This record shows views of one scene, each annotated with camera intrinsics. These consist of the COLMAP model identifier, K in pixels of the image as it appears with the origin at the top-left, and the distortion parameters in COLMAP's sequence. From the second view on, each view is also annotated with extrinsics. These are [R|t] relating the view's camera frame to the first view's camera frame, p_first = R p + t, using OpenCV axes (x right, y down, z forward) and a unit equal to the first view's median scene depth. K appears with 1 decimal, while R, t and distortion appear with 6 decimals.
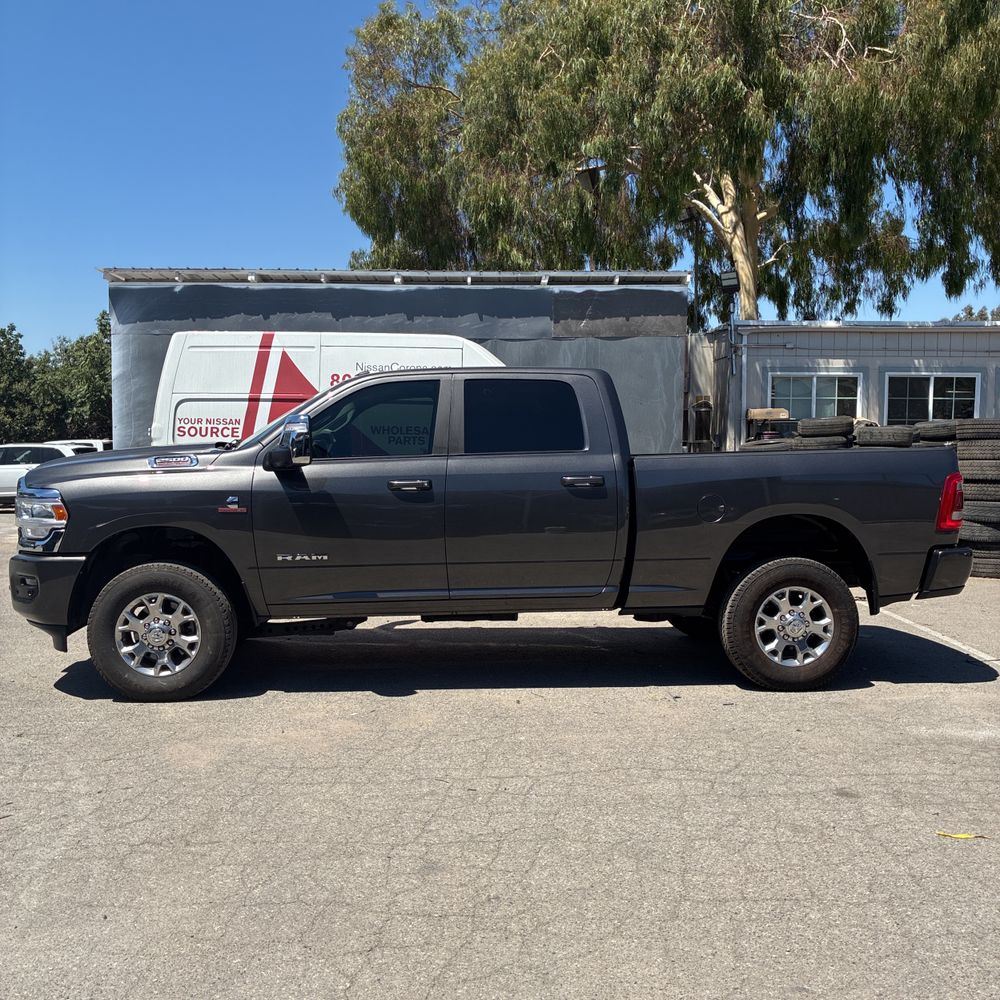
lens RADIAL K [[1025.8, 0, 506.3], [0, 1025.8, 496.3], [0, 0, 1]] dist [0.028850, -0.001975]
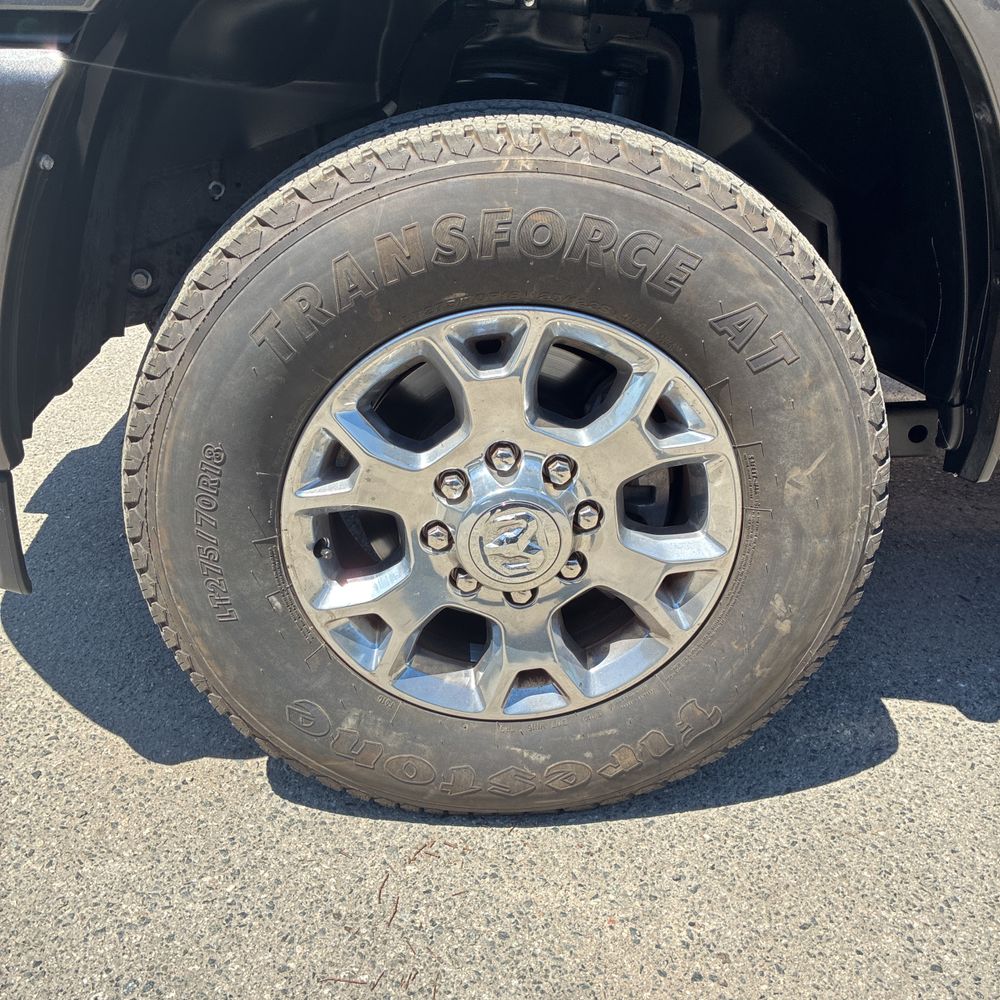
lens RADIAL K [[998.5, 0, 495.0], [0, 998.5, 500.2], [0, 0, 1]] dist [0.026895, -0.001224]
pose [[0.999483, 0.030535, 0.010075, -0.314028], [-0.032074, 0.924705, 0.379330, 0.055836], [0.002267, -0.379457, 0.925207, 0.764756]]
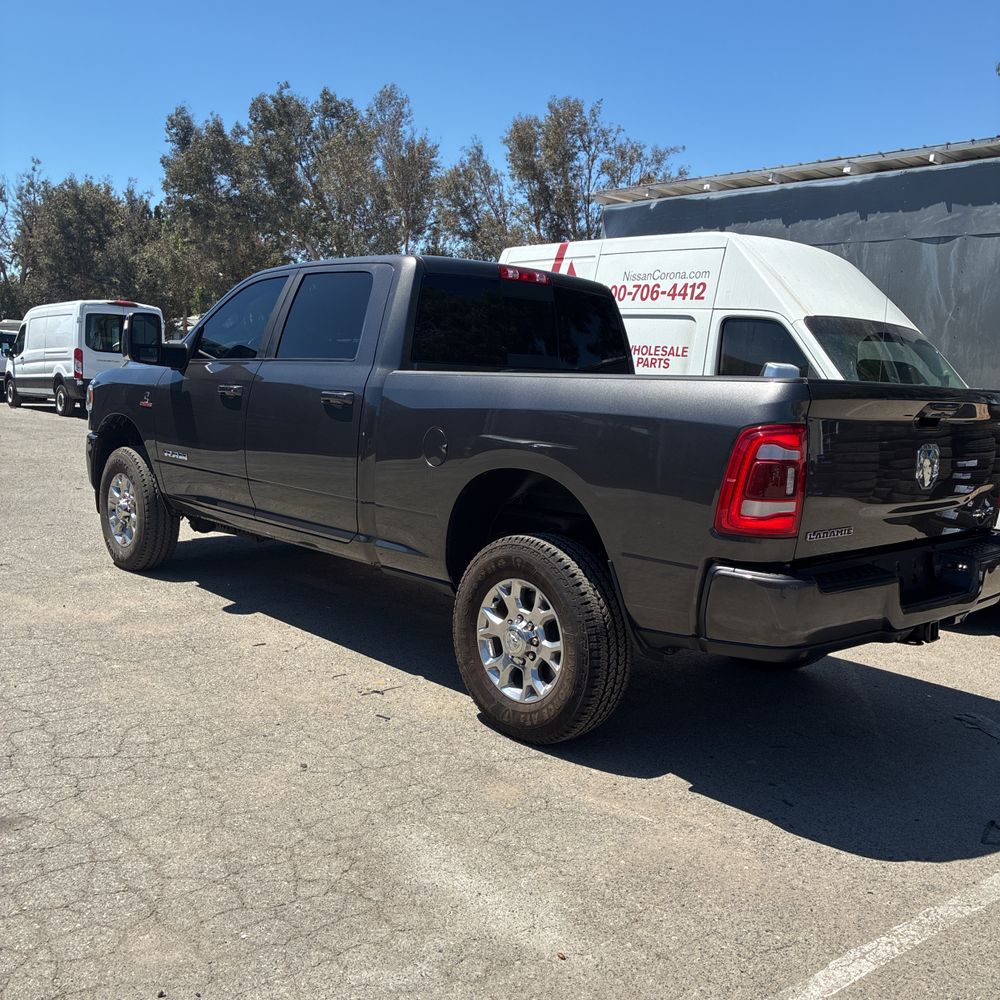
lens RADIAL K [[1016.5, 0, 496.0], [0, 1016.5, 505.8], [0, 0, 1]] dist [0.022724, -0.013002]
pose [[0.615297, 0.137538, -0.776204, 0.730459], [-0.086262, 0.990496, 0.107129, -0.024951], [0.783561, 0.001040, 0.621314, 0.566887]]
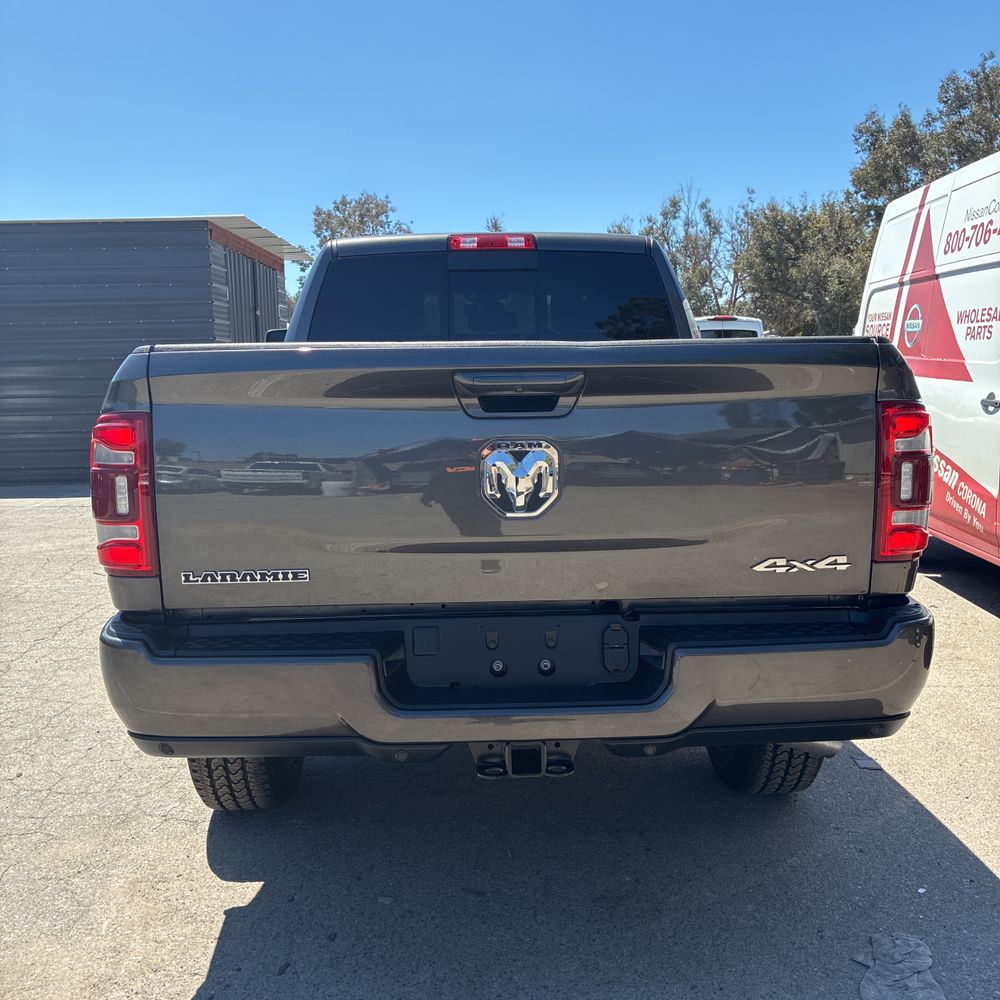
lens RADIAL K [[1017.7, 0, 500.0], [0, 1017.7, 500.0], [0, 0, 1]] dist [0.001691, 0.028108]
pose [[-0.054770, 0.129872, -0.990017, 0.768994], [-0.026049, 0.990982, 0.131440, -0.043571], [0.998159, 0.032988, -0.050893, 1.131465]]
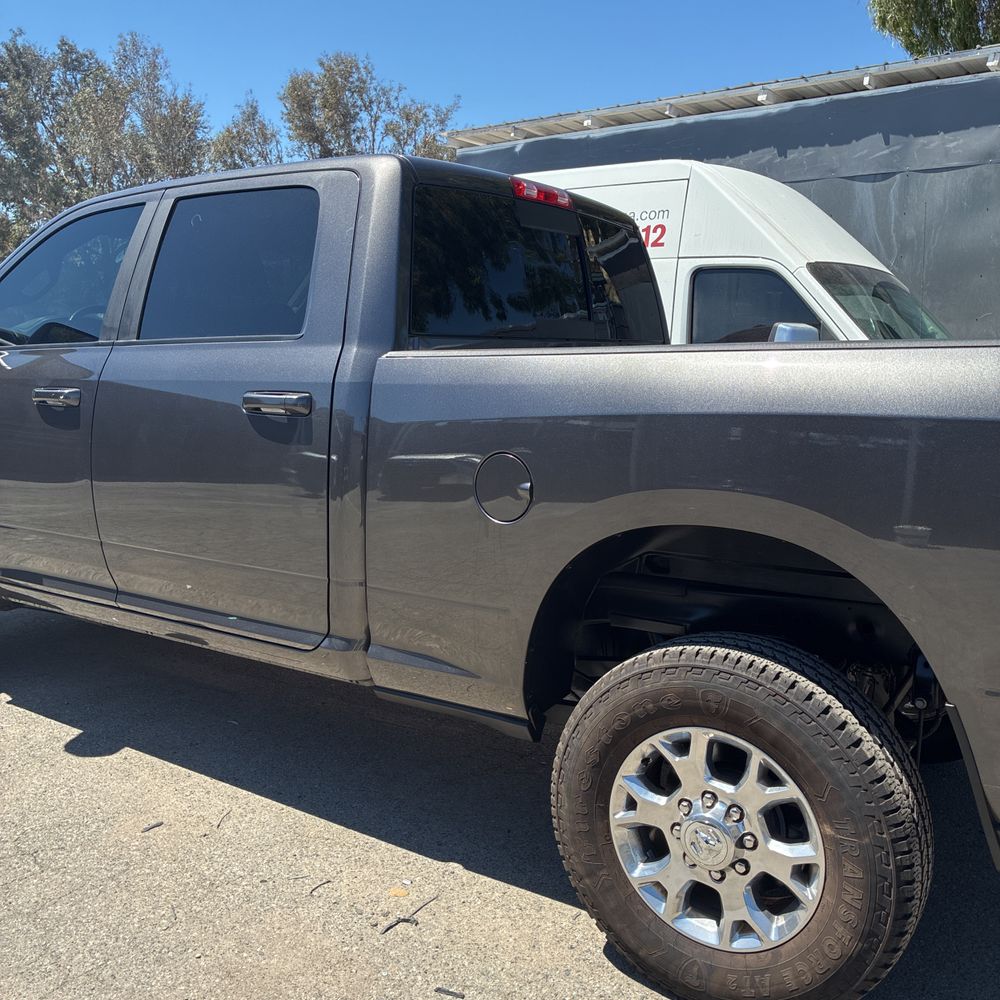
lens RADIAL K [[1023.1, 0, 500.9], [0, 1023.1, 505.9], [0, 0, 1]] dist [0.008847, 0.019976]
pose [[0.773877, 0.104971, -0.624576, 0.416657], [-0.040188, 0.992321, 0.116981, -0.025105], [0.632059, -0.065428, 0.772153, 0.662858]]
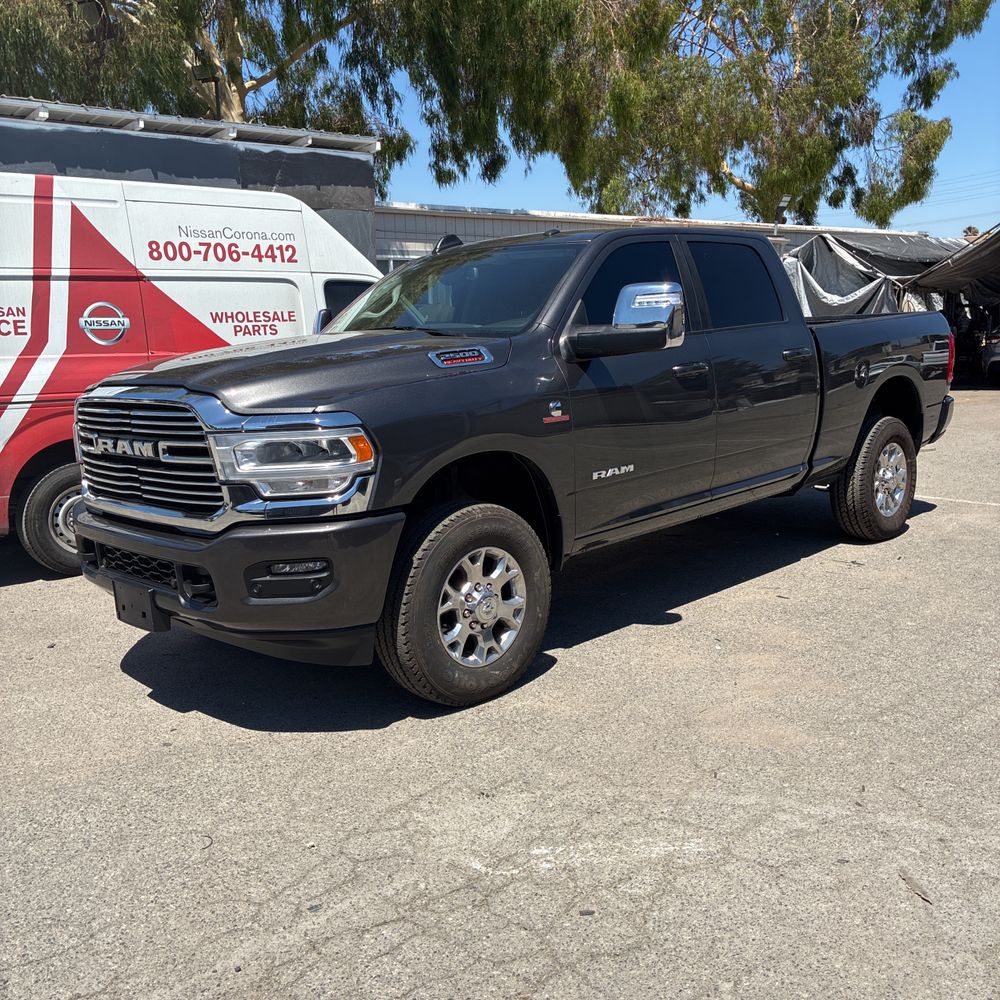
lens RADIAL K [[1005.5, 0, 500.0], [0, 1005.5, 500.0], [0, 0, 1]] dist [0.003010, 0.027224]
pose [[0.759633, -0.143325, 0.634362, -0.686930], [0.072499, 0.987996, 0.136408, -0.026987], [-0.646298, -0.057629, 0.760905, 0.437276]]
